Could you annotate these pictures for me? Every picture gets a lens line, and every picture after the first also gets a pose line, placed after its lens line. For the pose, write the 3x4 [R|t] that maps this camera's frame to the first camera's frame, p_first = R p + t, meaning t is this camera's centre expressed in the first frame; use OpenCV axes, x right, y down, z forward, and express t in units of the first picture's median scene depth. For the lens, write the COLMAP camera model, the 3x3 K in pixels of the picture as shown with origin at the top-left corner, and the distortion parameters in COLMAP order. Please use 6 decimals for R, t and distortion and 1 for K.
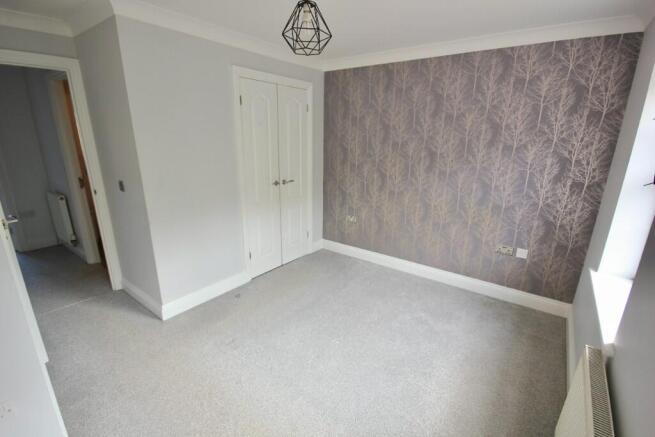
lens RADIAL K [[304.5, 0, 335.2], [0, 304.5, 225.3], [0, 0, 1]] dist [-0.002758, -0.000799]
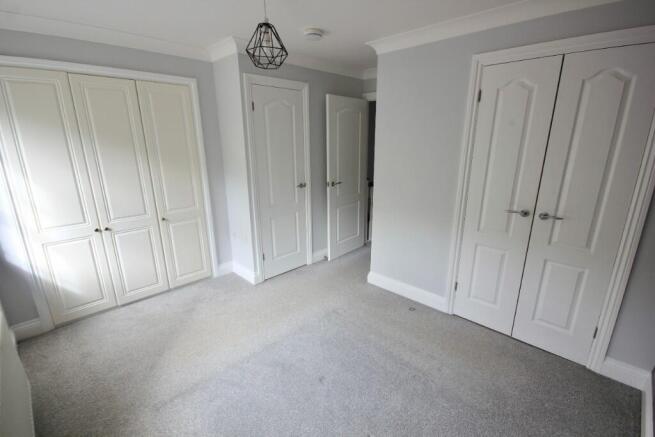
lens RADIAL K [[304.5, 0, 335.2], [0, 304.5, 225.3], [0, 0, 1]] dist [-0.002758, -0.000799]
pose [[-0.133140, 0.250752, -0.958852, 0.552925], [-0.292622, 0.914390, 0.279756, -0.200021], [0.946914, 0.317828, -0.048366, 0.740746]]
